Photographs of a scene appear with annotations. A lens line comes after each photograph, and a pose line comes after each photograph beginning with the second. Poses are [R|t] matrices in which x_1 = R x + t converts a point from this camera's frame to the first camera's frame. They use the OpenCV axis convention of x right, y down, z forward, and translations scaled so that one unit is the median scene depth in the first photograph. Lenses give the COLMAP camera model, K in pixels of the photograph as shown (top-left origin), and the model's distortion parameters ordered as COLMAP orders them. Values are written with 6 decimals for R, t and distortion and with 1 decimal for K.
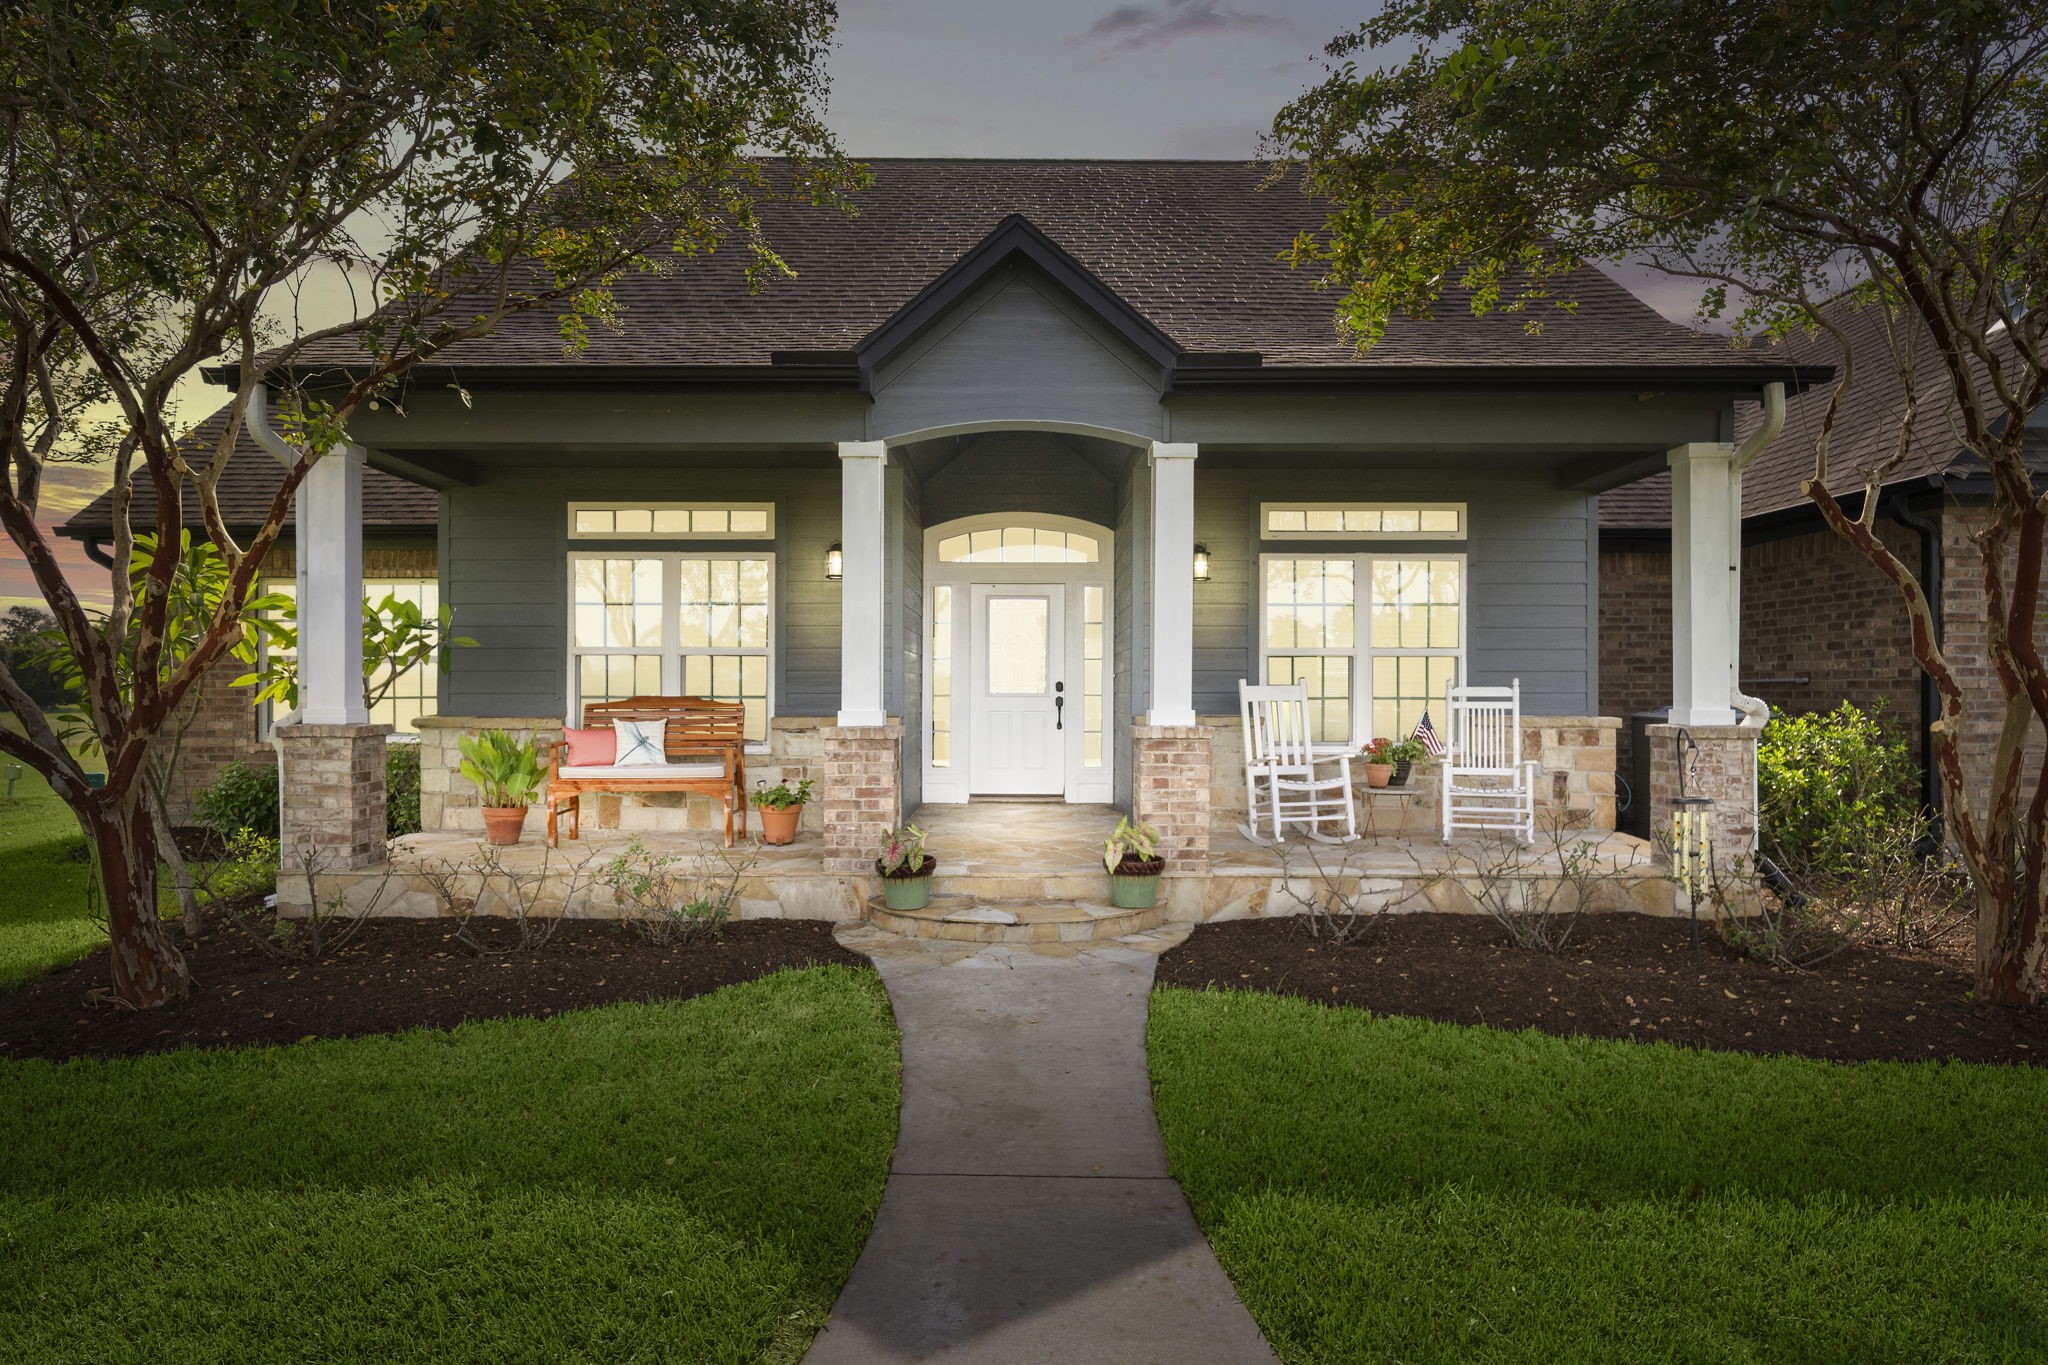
lens RADIAL K [[939.5, 0, 1024.0], [0, 939.5, 682.5], [0, 0, 1]] dist [-0.000702, -0.000111]
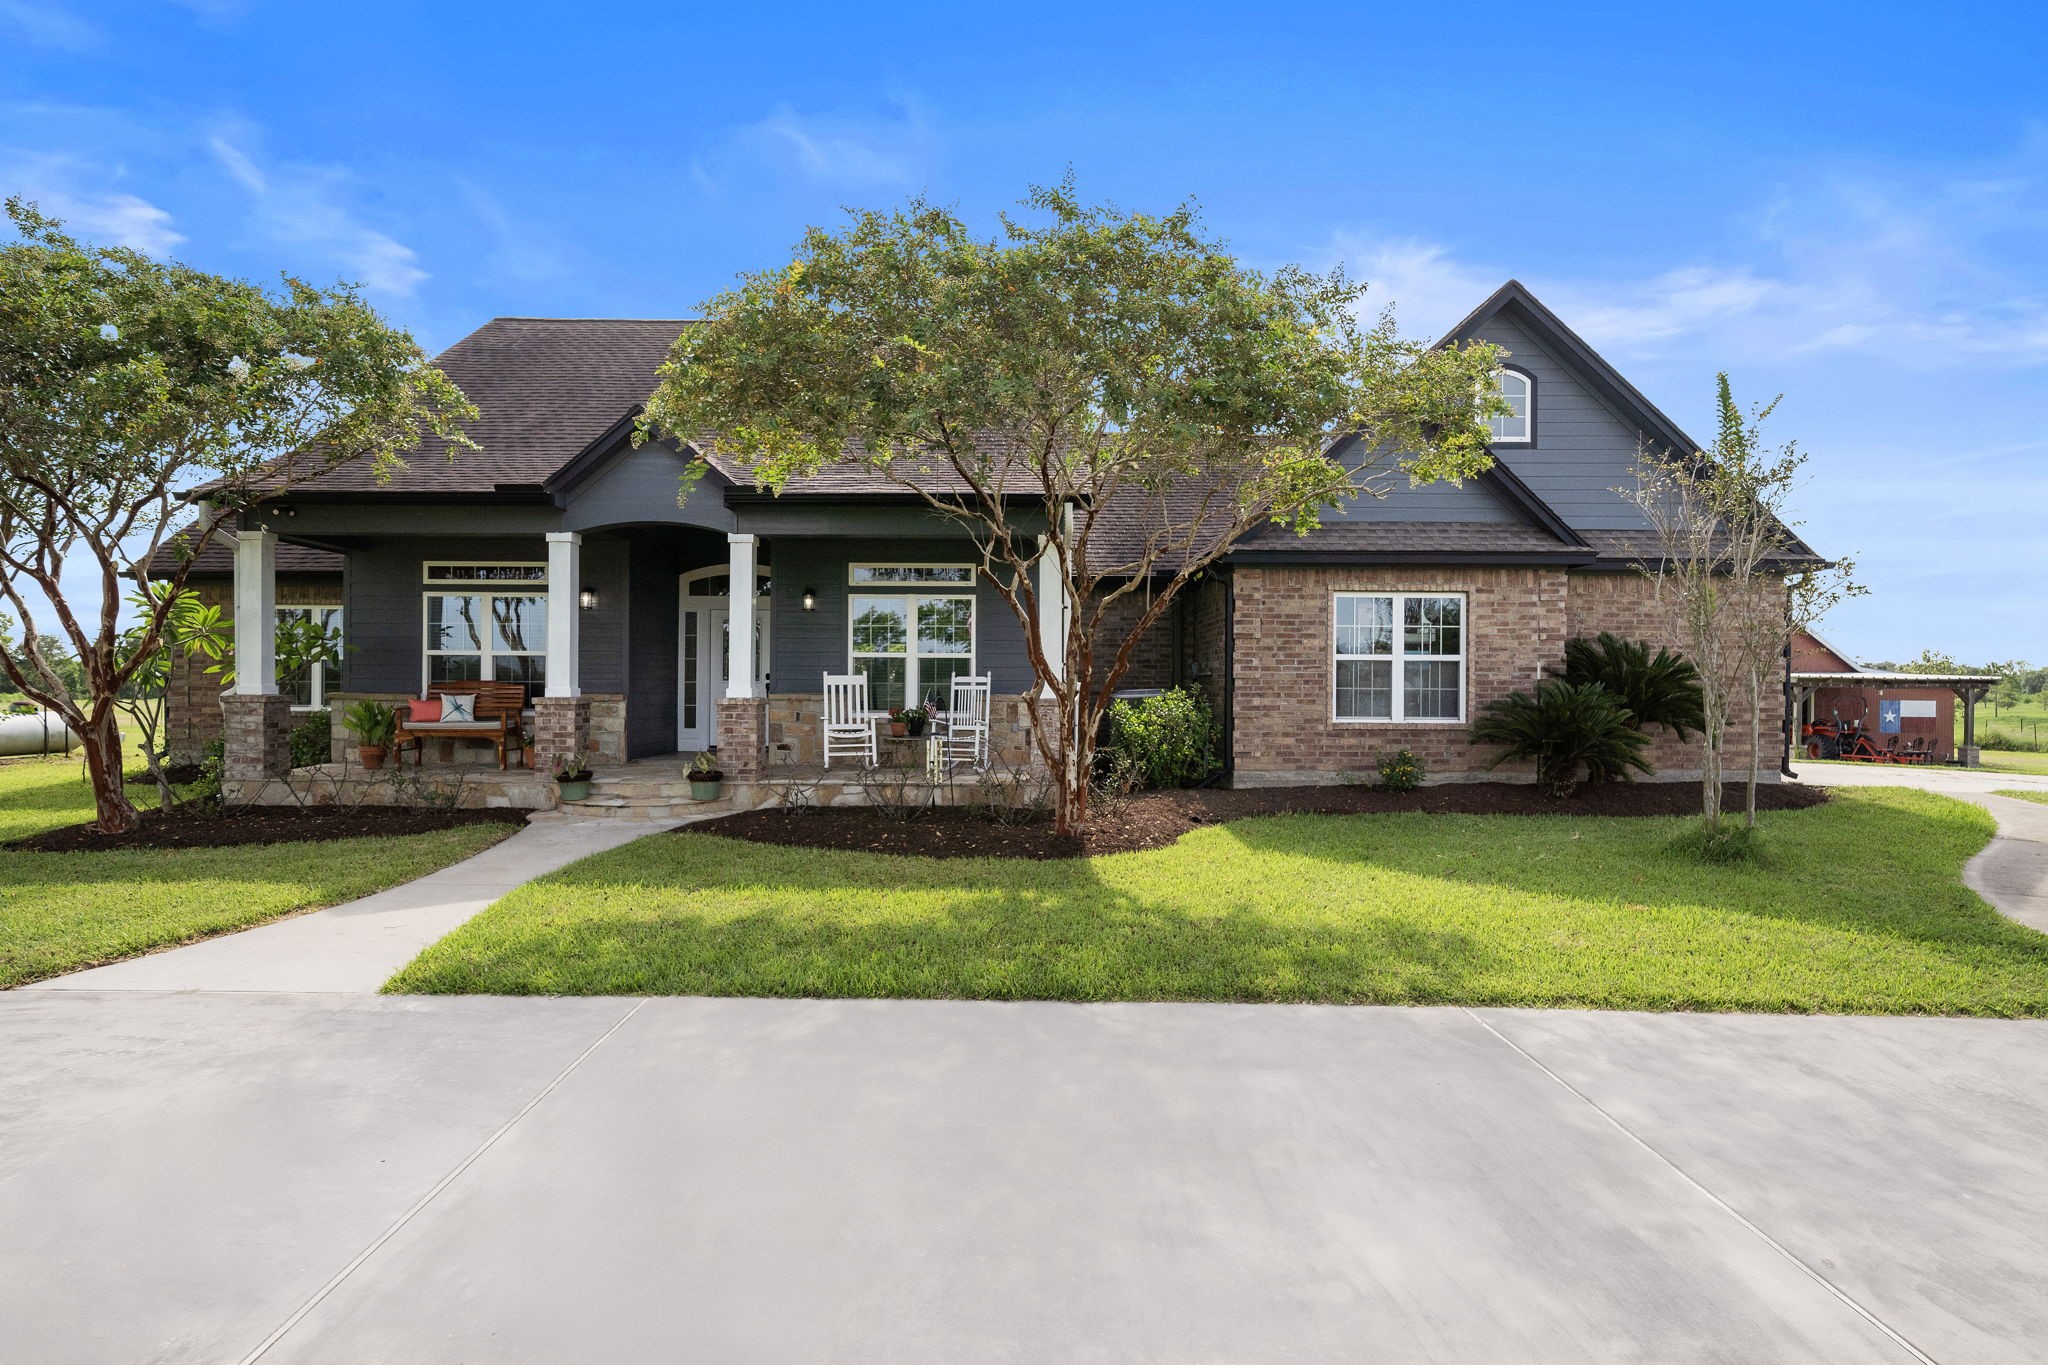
lens RADIAL K [[806.0, 0, 1024.0], [0, 806.0, 682.5], [0, 0, 1]] dist [0.000035, 0.000157]
pose [[0.999991, 0.003733, -0.001891, 0.693100], [-0.003724, 0.999982, 0.004808, 0.009404], [0.001909, -0.004800, 0.999987, -0.488573]]
